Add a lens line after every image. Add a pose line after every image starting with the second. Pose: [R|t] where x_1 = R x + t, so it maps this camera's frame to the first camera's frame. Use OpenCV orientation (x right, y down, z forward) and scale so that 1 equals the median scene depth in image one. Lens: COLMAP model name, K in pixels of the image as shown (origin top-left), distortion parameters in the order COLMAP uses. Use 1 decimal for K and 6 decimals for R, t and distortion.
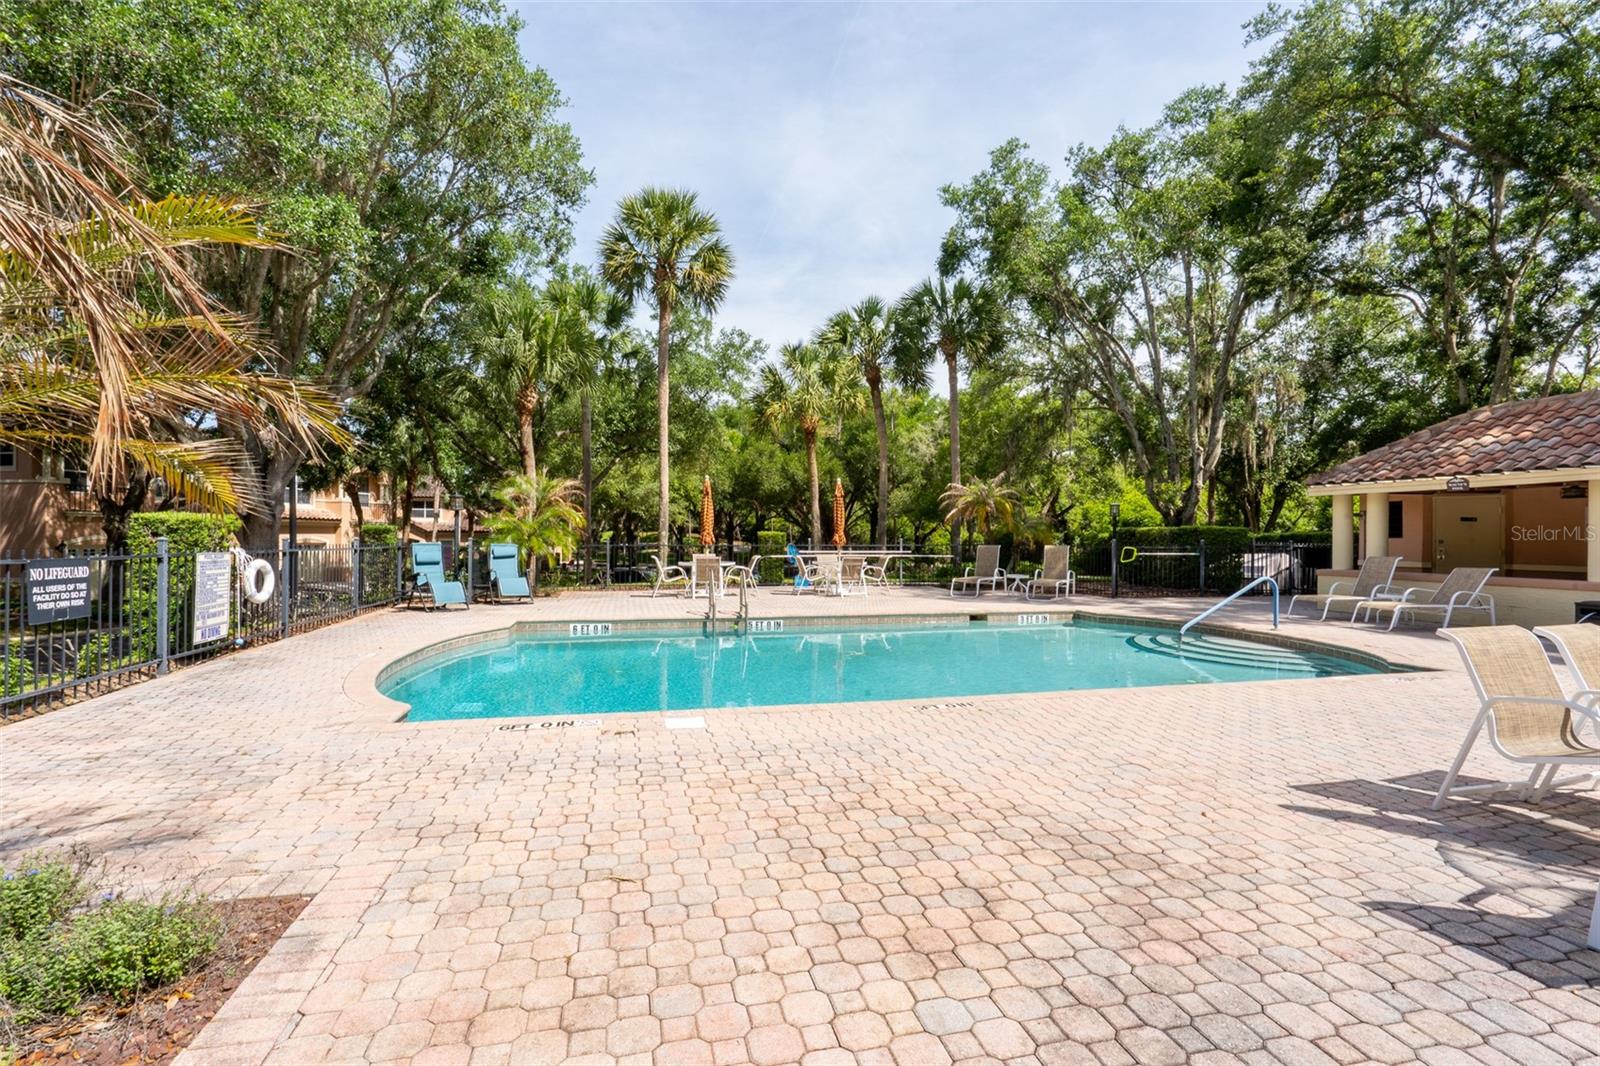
lens RADIAL K [[725.0, 0, 800.0], [0, 725.0, 533.0], [0, 0, 1]] dist [-0.006634, 0.000631]
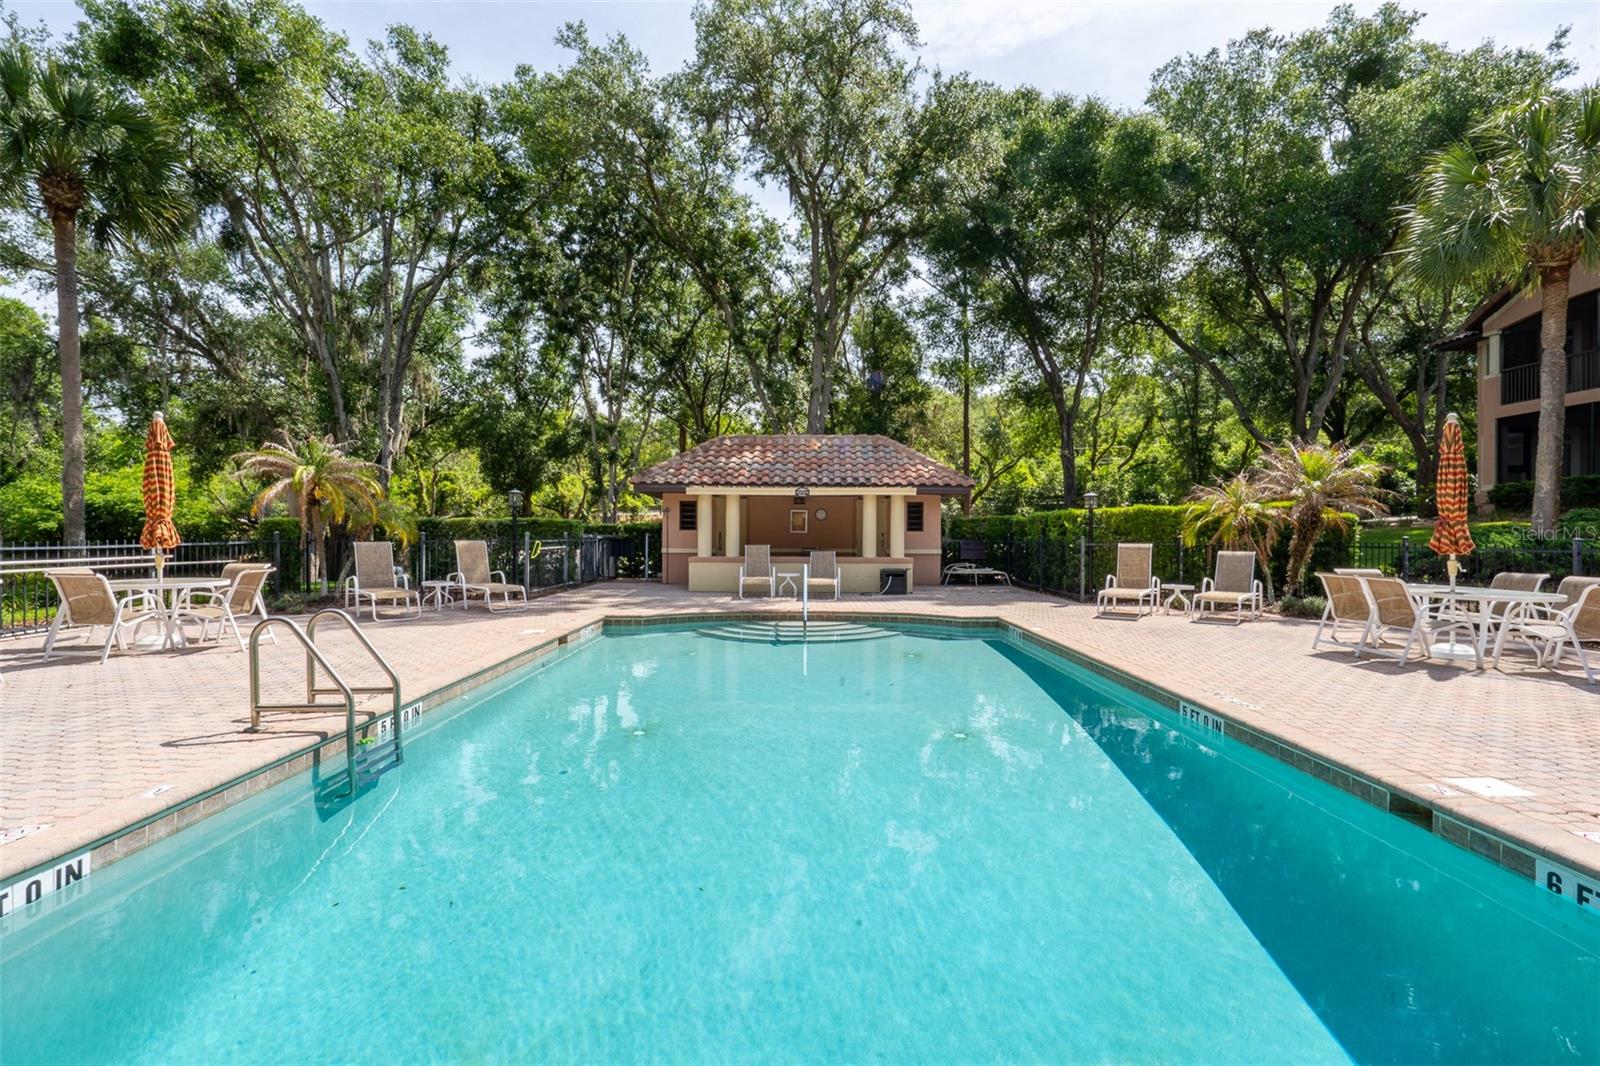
lens RADIAL K [[725.0, 0, 800.0], [0, 725.0, 533.0], [0, 0, 1]] dist [-0.006634, 0.000631]
pose [[0.230884, -0.005971, 0.972963, -0.240206], [-0.006824, 0.999947, 0.007756, 0.000502], [-0.972957, -0.008430, 0.230831, 0.352005]]
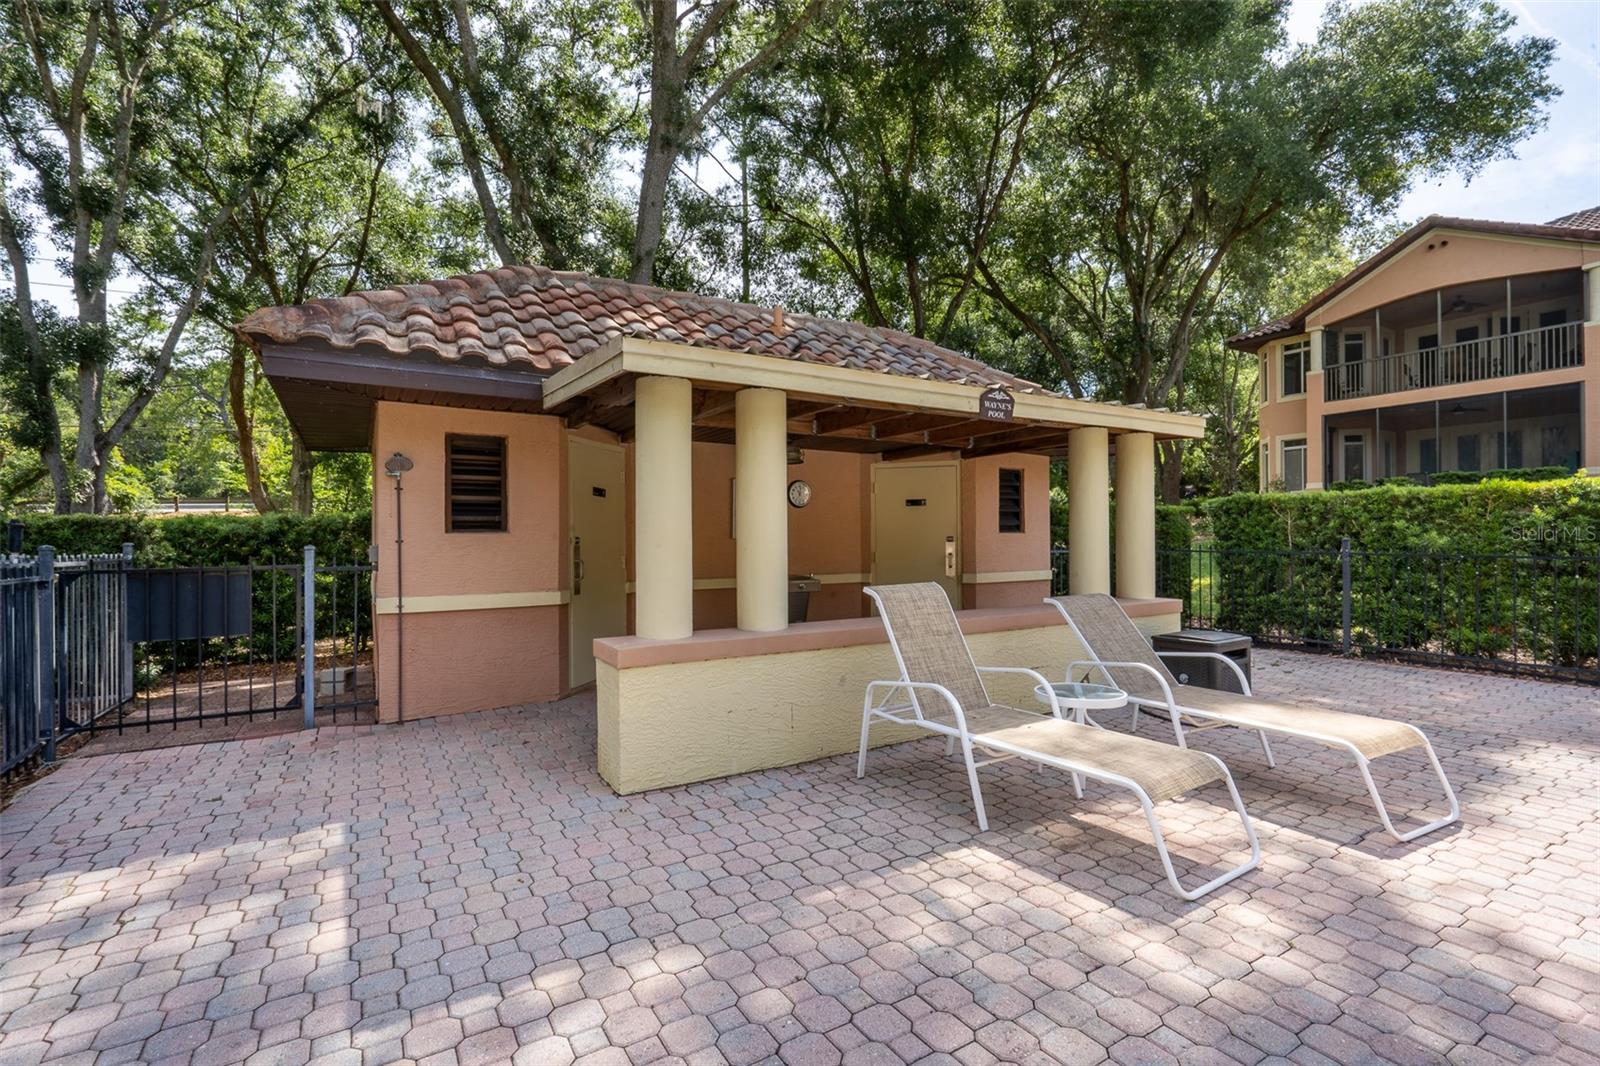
lens RADIAL K [[725.0, 0, 800.0], [0, 725.0, 533.0], [0, 0, 1]] dist [-0.006634, 0.000631]
pose [[-0.309736, 0.000400, 0.950823, 0.278559], [-0.001175, 0.999999, -0.000803, 0.004666], [-0.950822, -0.001366, -0.309735, 0.645711]]
